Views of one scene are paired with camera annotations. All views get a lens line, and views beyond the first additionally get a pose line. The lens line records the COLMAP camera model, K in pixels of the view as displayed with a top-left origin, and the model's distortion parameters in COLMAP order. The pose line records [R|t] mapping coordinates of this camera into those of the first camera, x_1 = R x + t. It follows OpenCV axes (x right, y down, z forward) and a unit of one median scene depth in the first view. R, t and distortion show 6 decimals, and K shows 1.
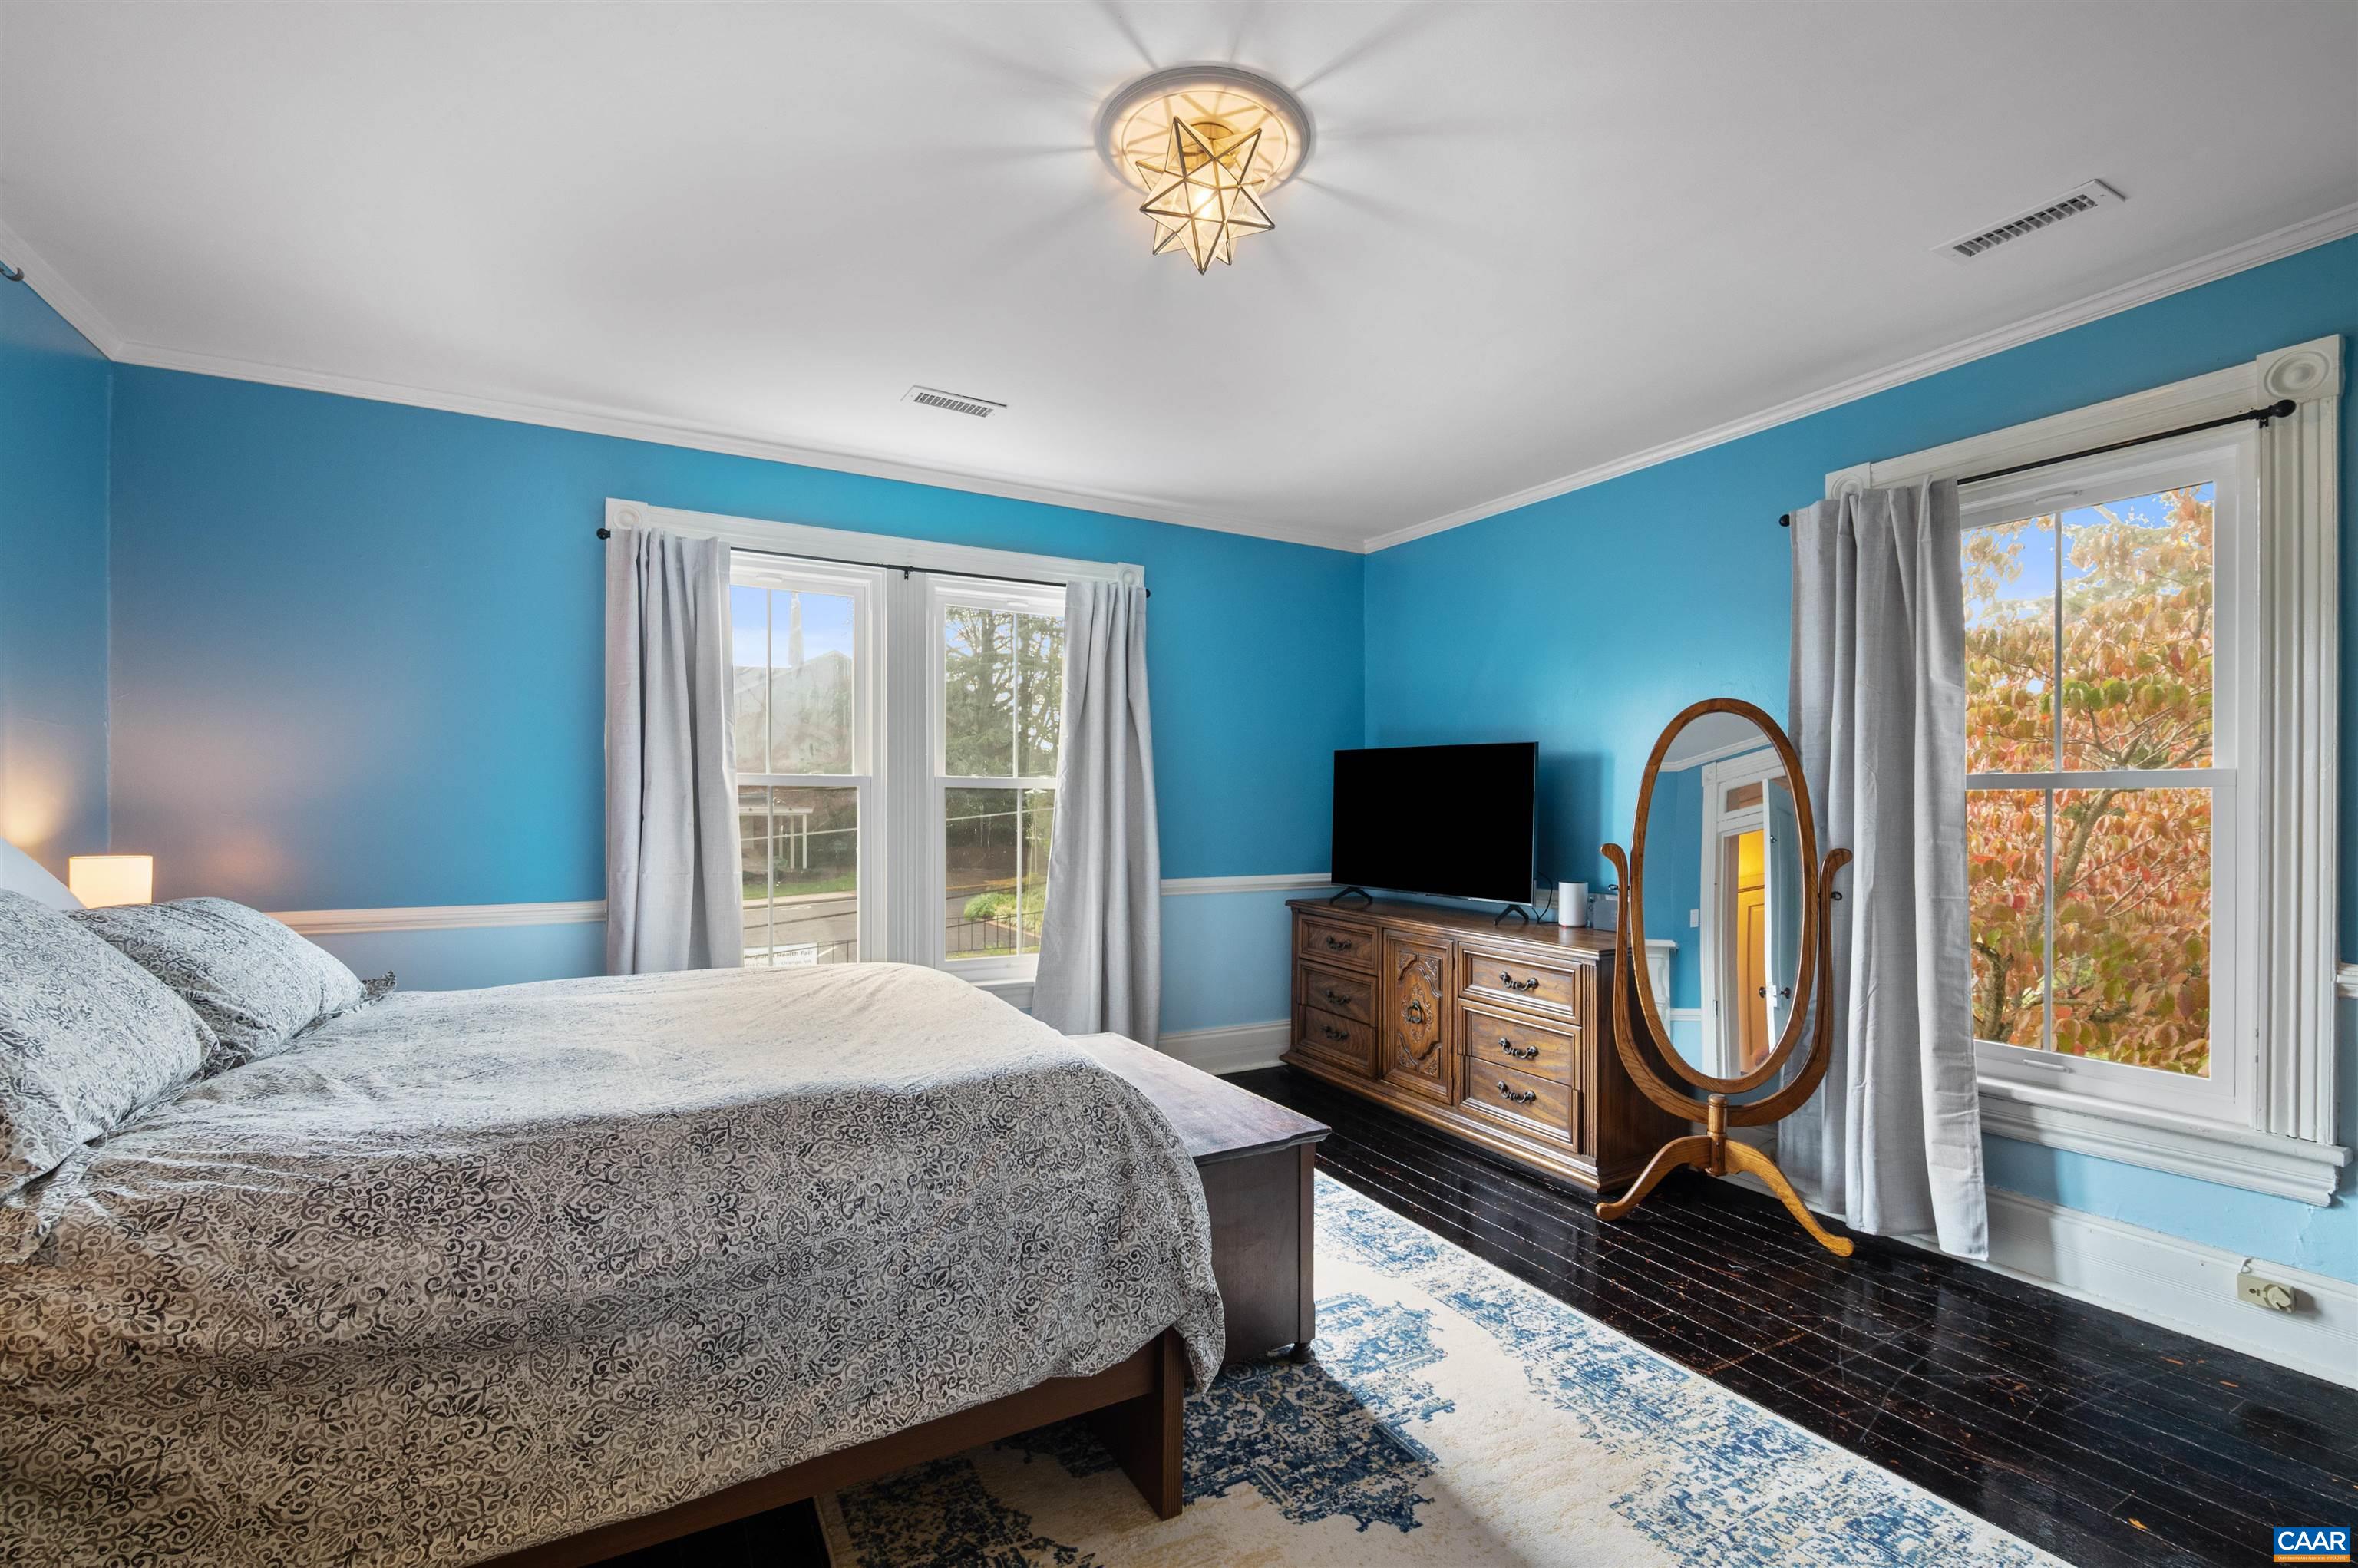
lens RADIAL K [[1030.2, 0, 1169.7], [0, 1030.2, 810.4], [0, 0, 1]] dist [0.000152, 0.000531]
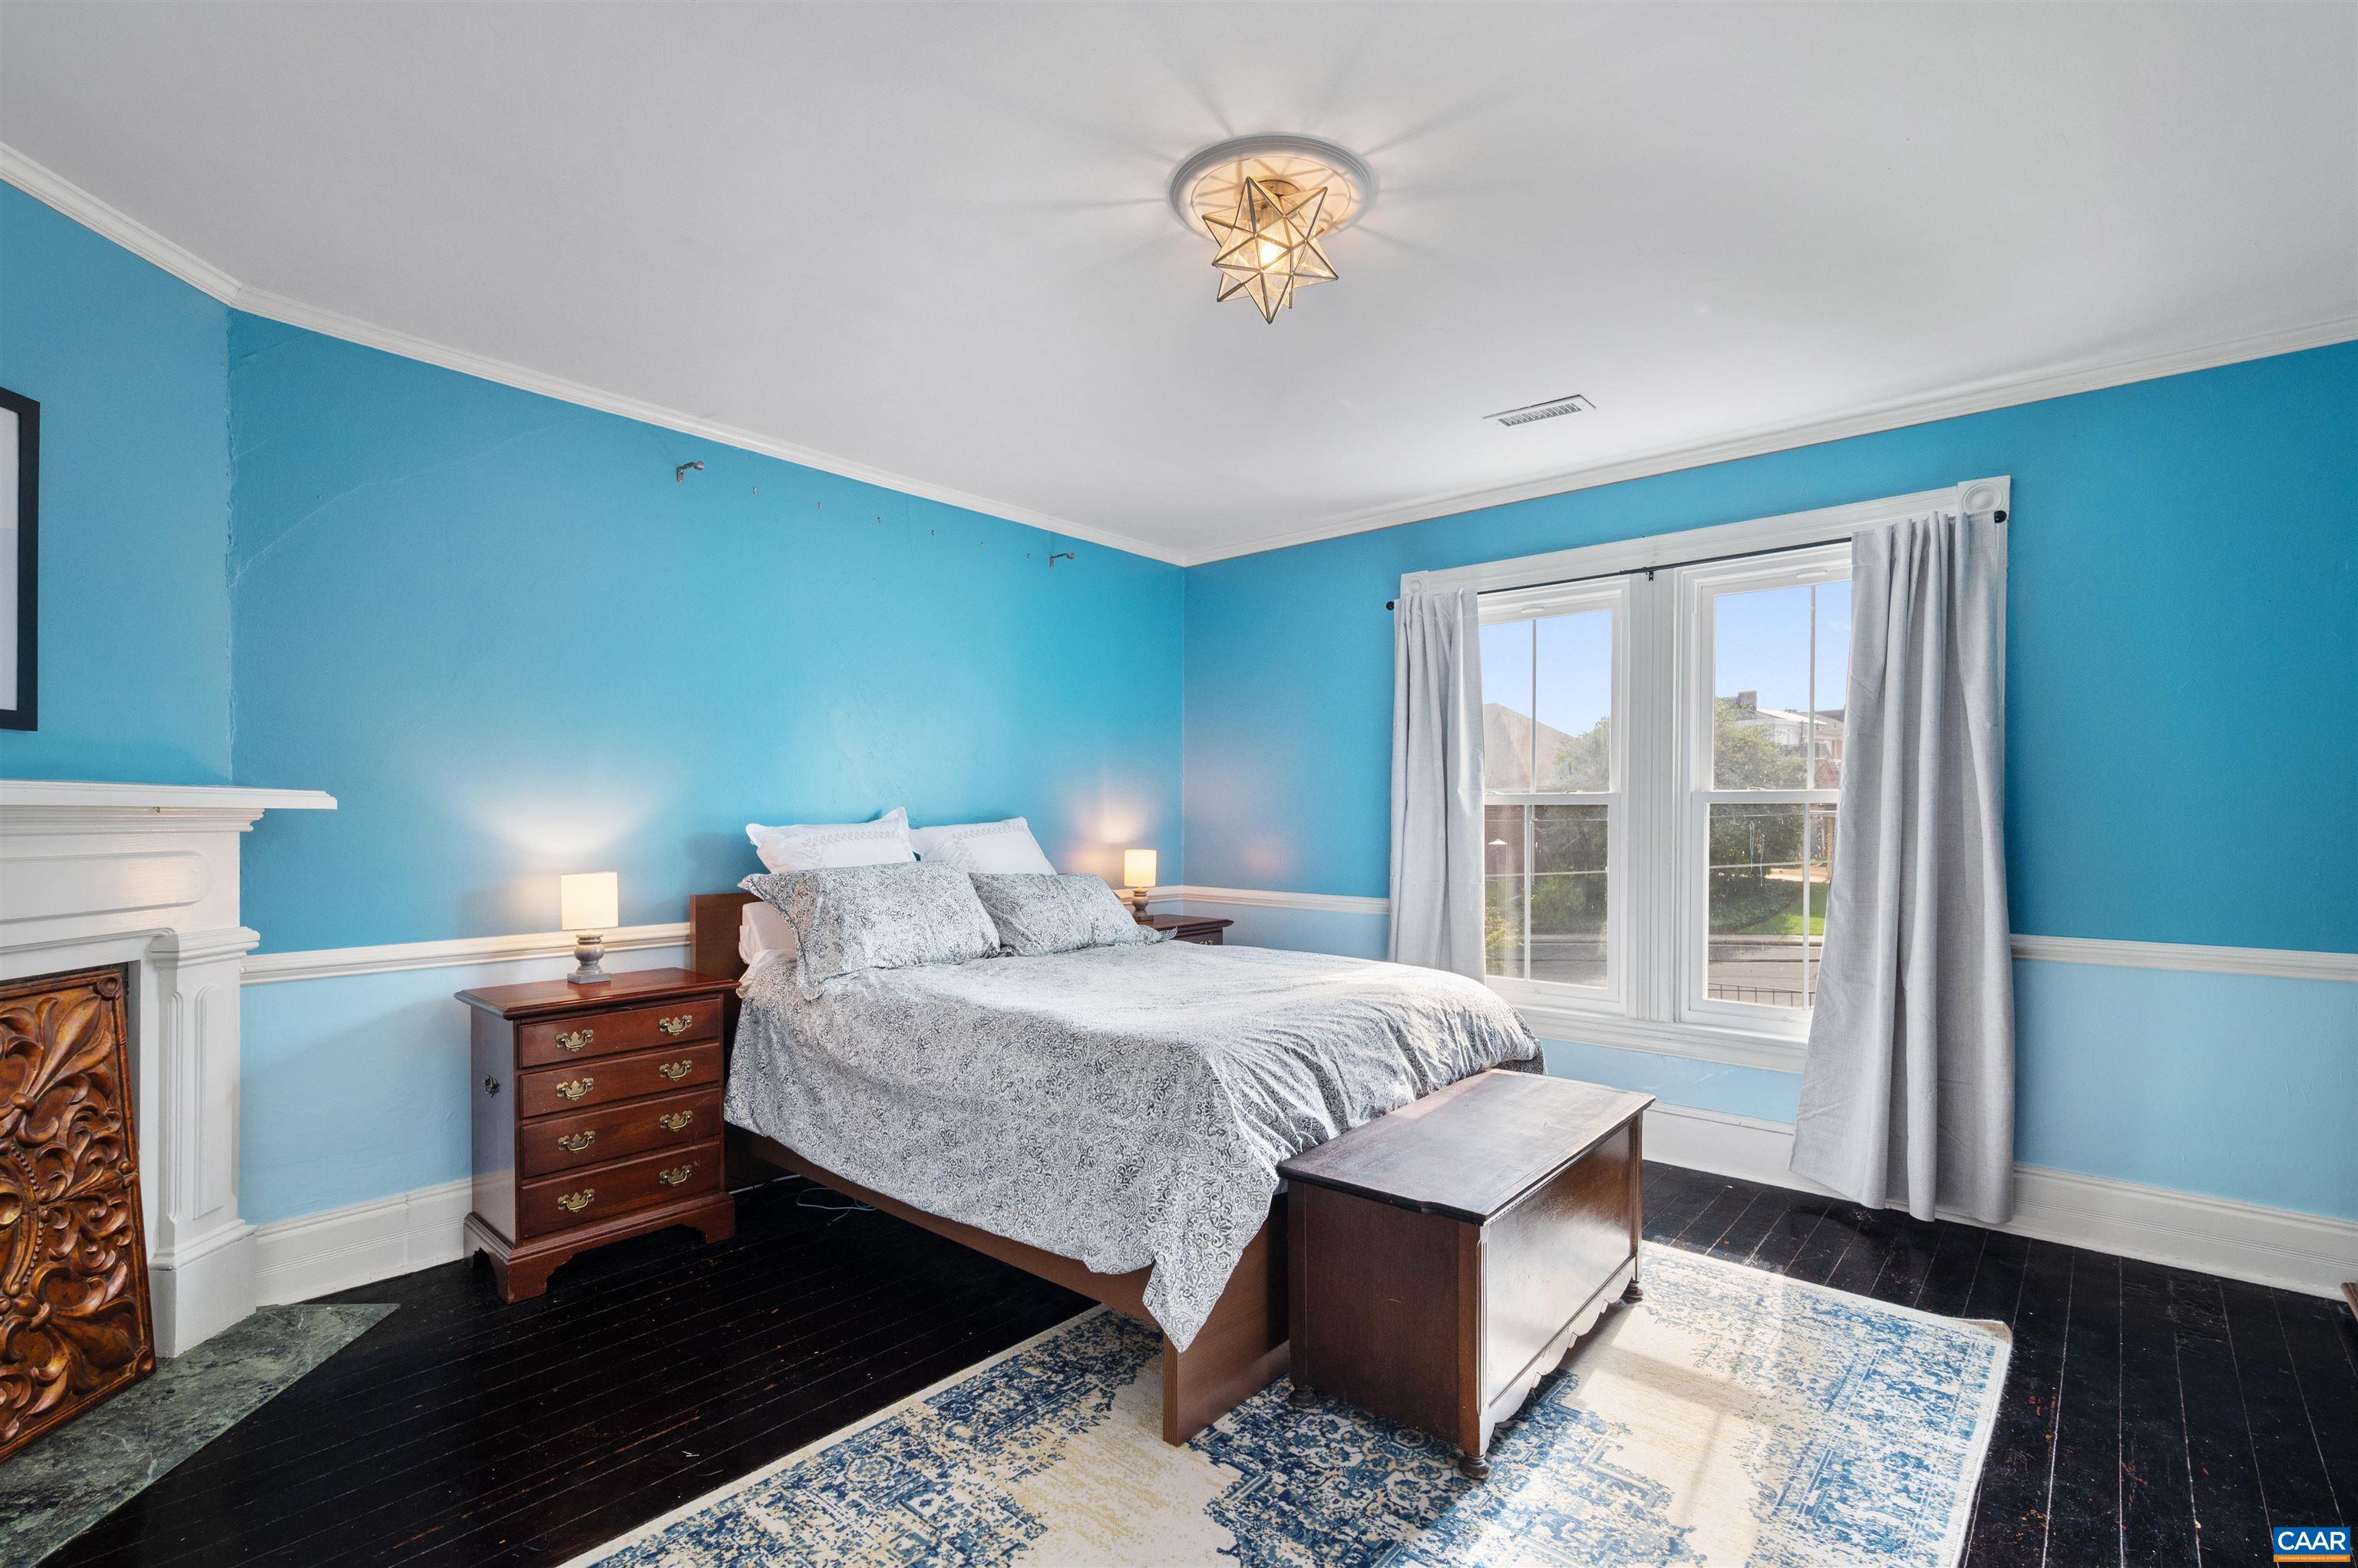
lens RADIAL K [[1068.2, 0, 1172.1], [0, 1068.2, 826.3], [0, 0, 1]] dist [0.001446, 0.000668]
pose [[0.351728, 0.008676, -0.936062, 0.940175], [-0.003014, 0.999962, 0.008136, -0.016834], [0.936098, -0.000040, 0.351741, 0.483056]]
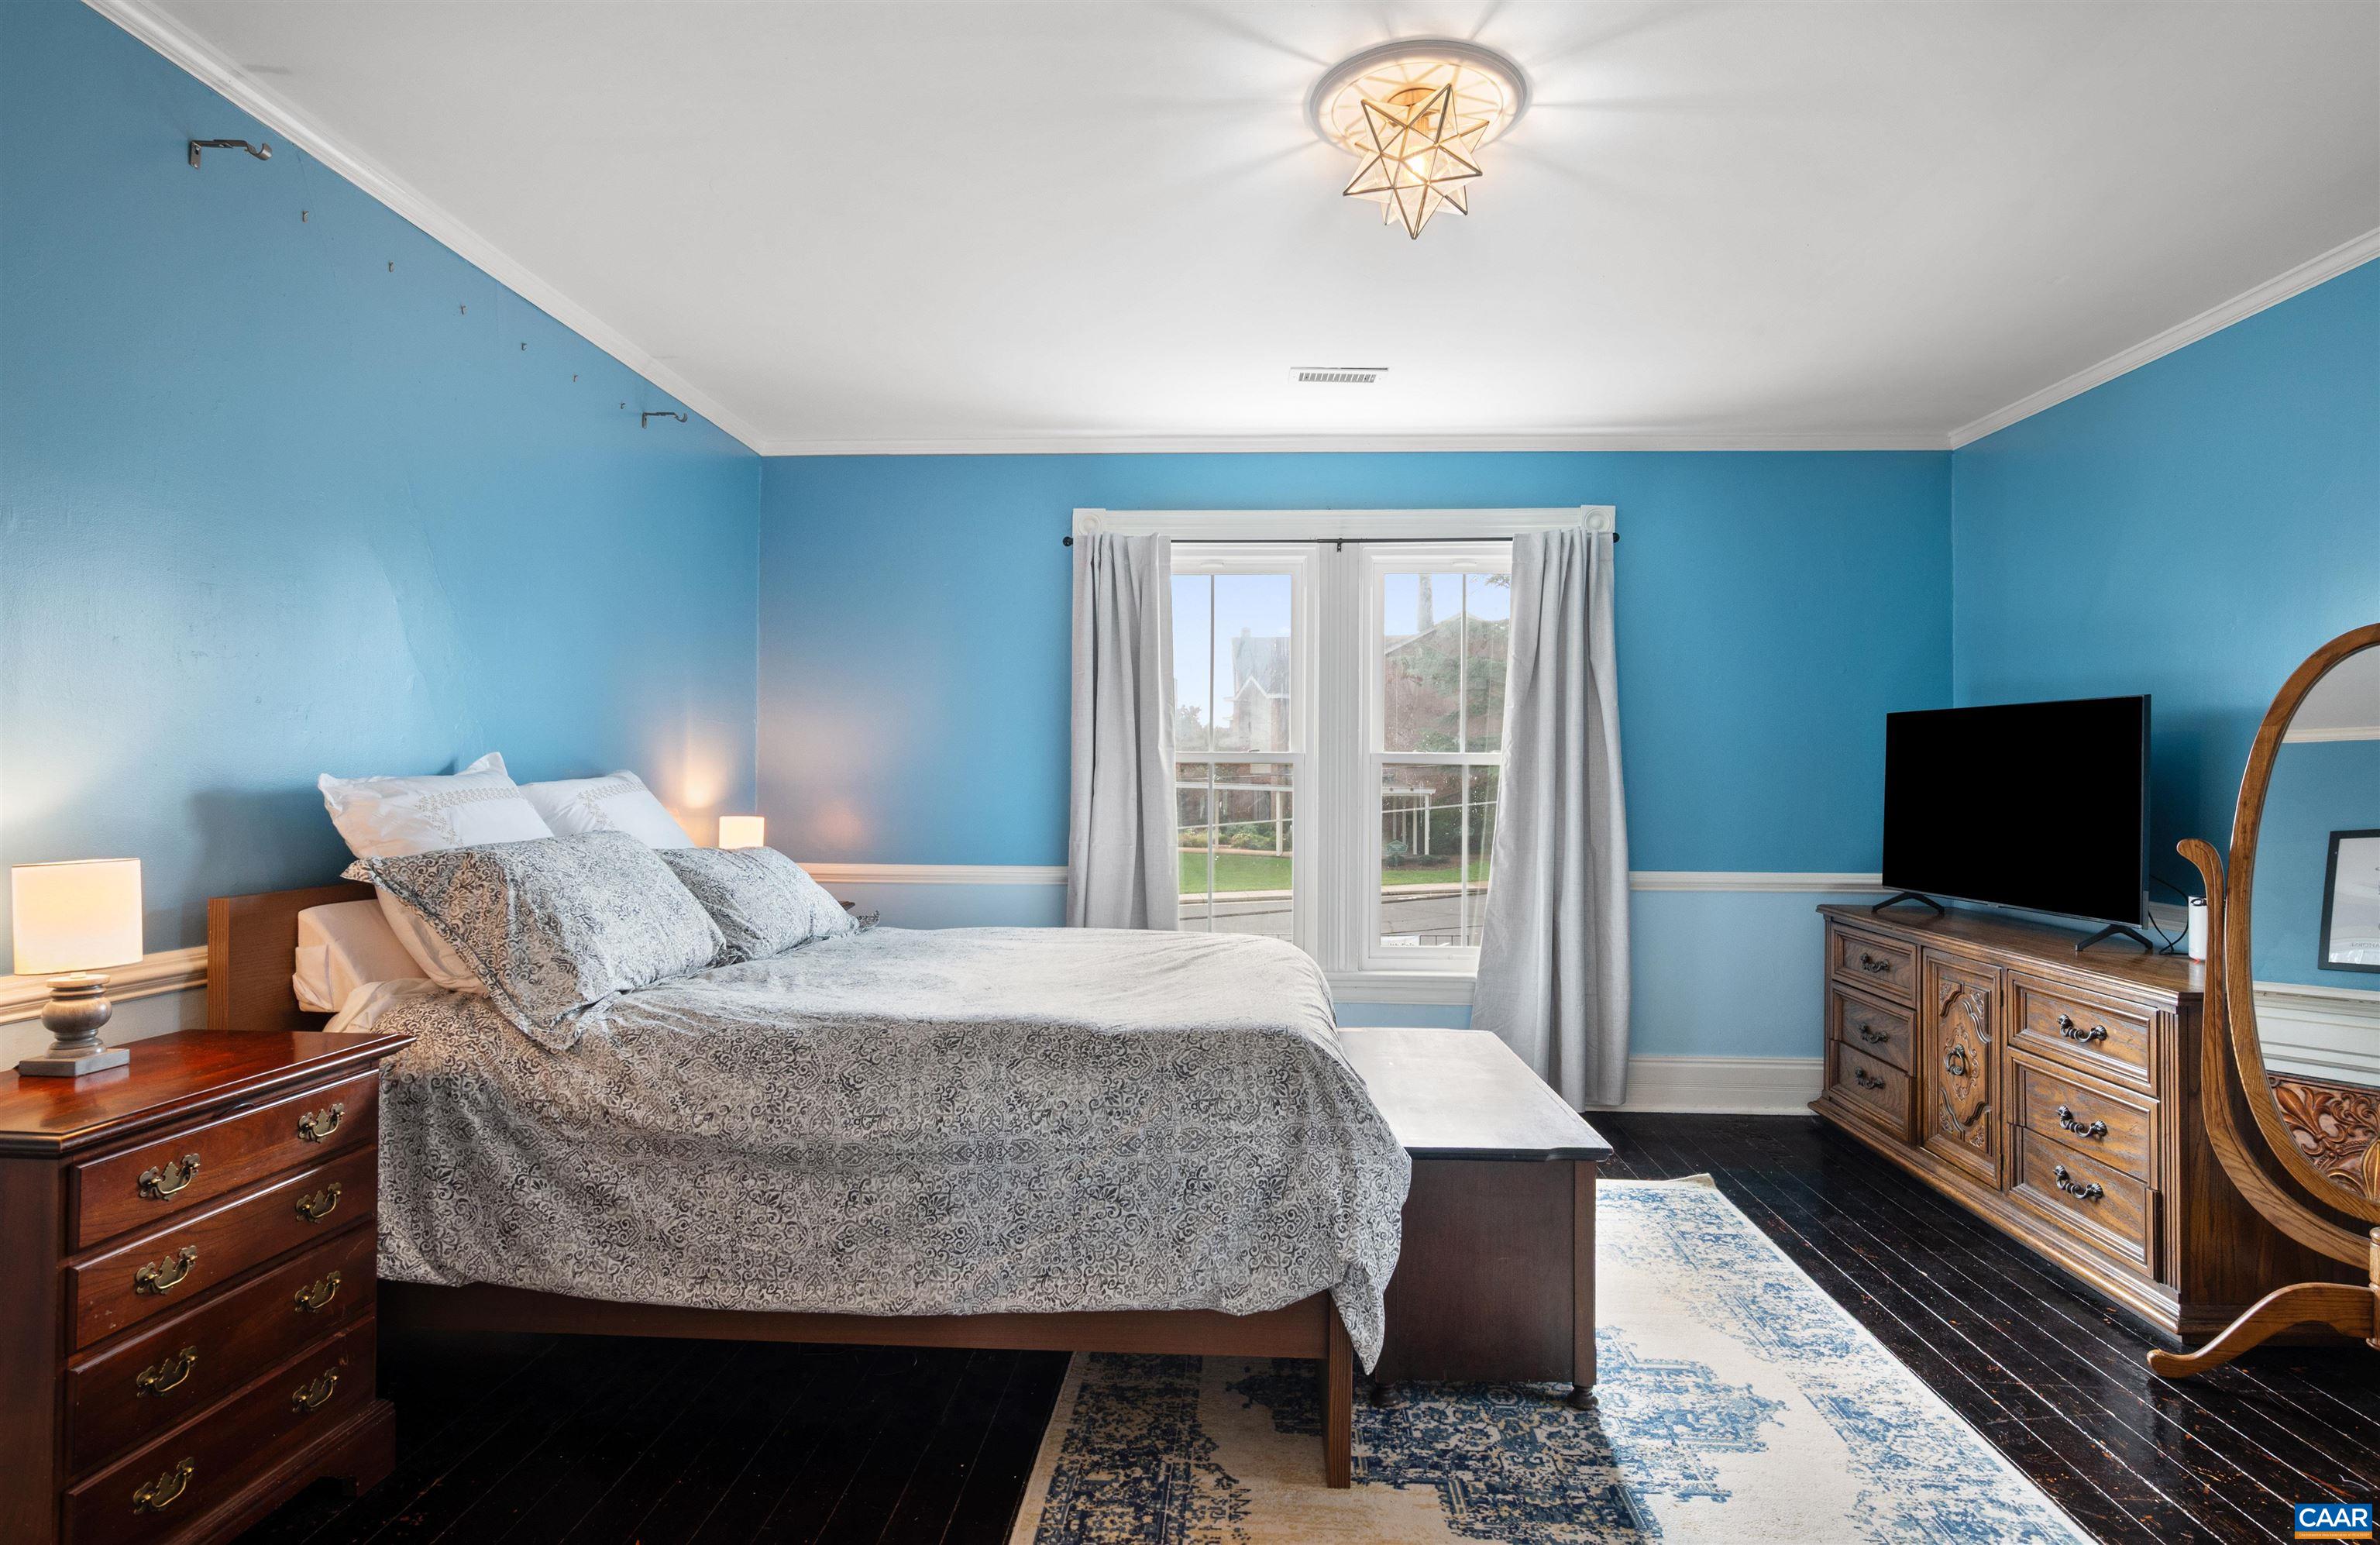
lens RADIAL K [[1192.2, 0, 1190.0], [0, 1192.2, 772.5], [0, 0, 1]] dist [0.000612, 0.000175]
pose [[0.851841, -0.001766, -0.523797, 0.408810], [-0.006698, 0.999876, -0.014265, 0.004595], [0.523757, 0.015659, 0.851724, -0.065386]]
